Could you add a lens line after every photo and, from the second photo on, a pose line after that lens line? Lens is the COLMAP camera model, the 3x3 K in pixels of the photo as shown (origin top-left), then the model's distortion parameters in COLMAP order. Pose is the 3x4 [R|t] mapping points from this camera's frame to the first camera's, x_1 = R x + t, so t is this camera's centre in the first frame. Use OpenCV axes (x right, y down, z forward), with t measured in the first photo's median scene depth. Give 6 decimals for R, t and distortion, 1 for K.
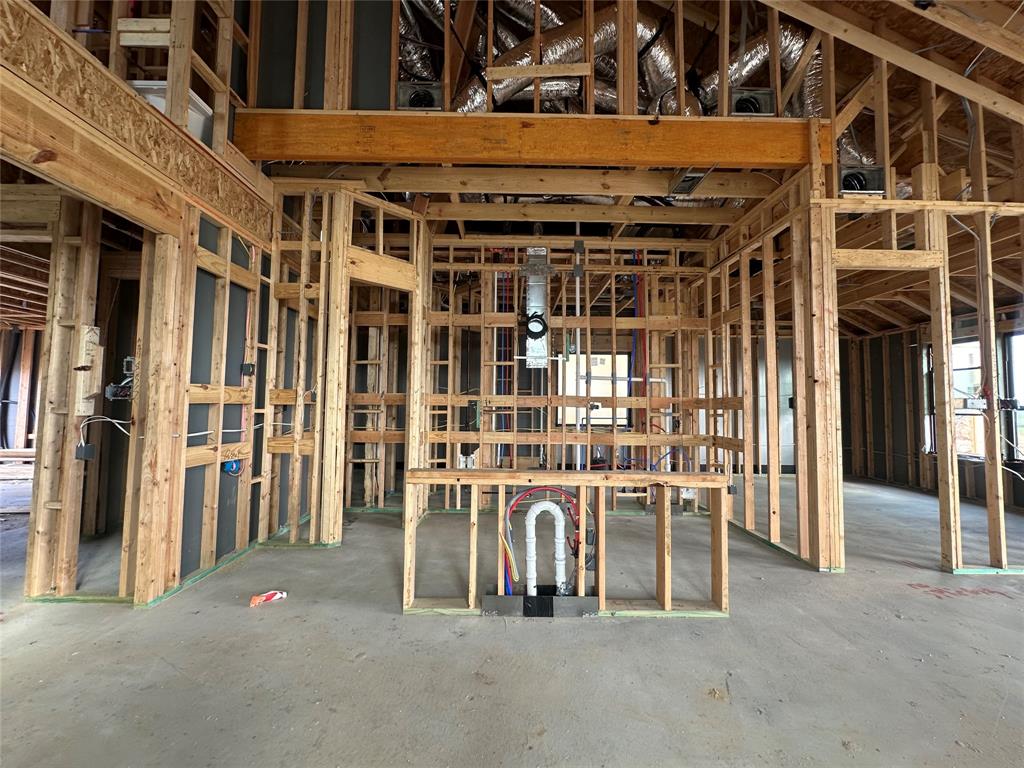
lens RADIAL K [[414.6, 0, 512.0], [0, 414.6, 384.0], [0, 0, 1]] dist [-0.000851, 0.000036]
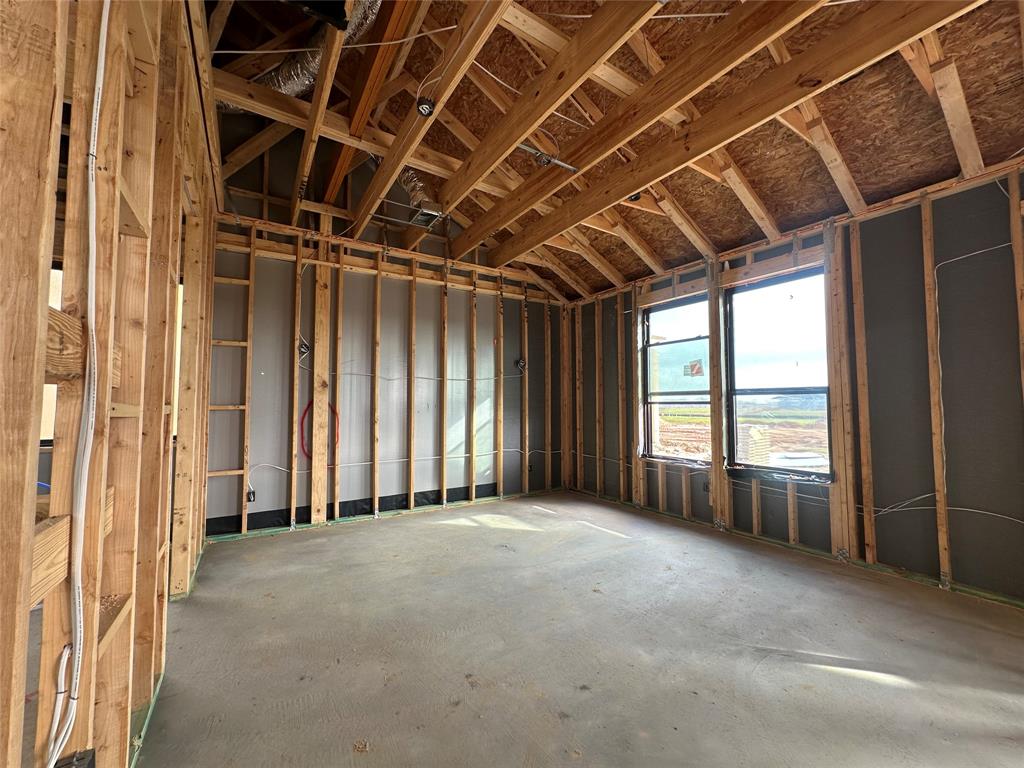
lens RADIAL K [[408.2, 0, 512.0], [0, 408.2, 384.0], [0, 0, 1]] dist [-0.002388, -0.000381]
pose [[0.849181, 0.017531, 0.527811, 0.532484], [-0.018388, 0.999824, -0.003624, 0.056431], [-0.527782, -0.006628, 0.849354, 0.634002]]
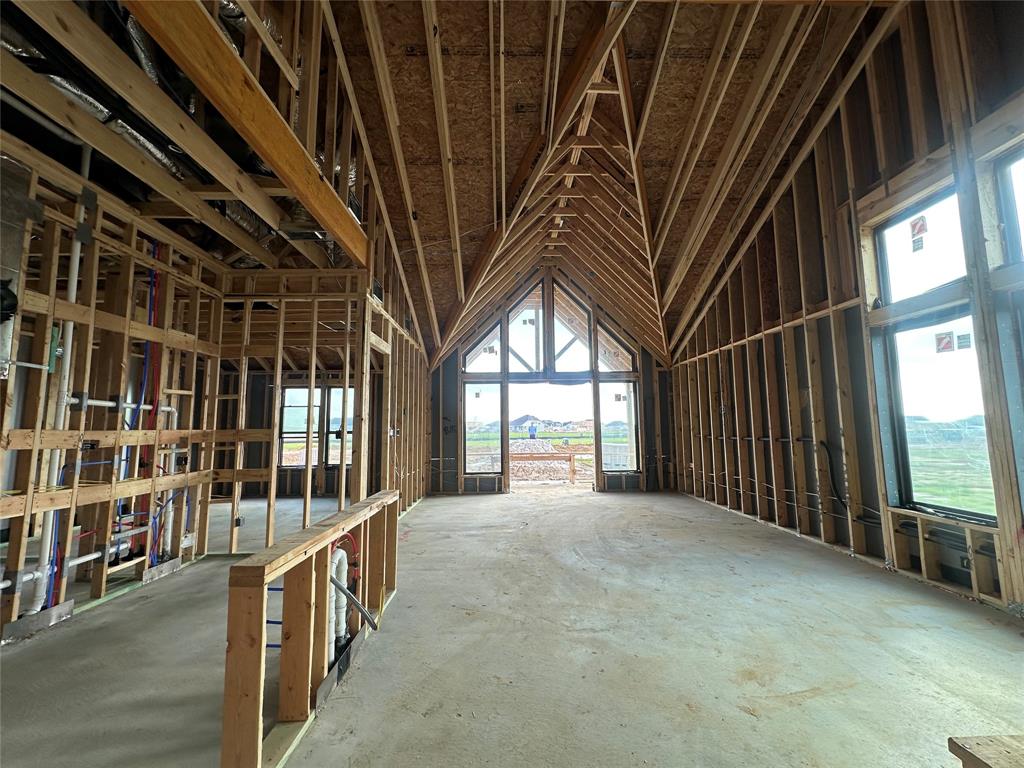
lens RADIAL K [[408.2, 0, 512.0], [0, 408.2, 384.0], [0, 0, 1]] dist [-0.002388, -0.000381]
pose [[-0.012420, 0.094764, 0.995422, -0.440094], [-0.041000, 0.994614, -0.095198, -0.008817], [-0.999082, -0.041995, -0.008468, 0.317942]]
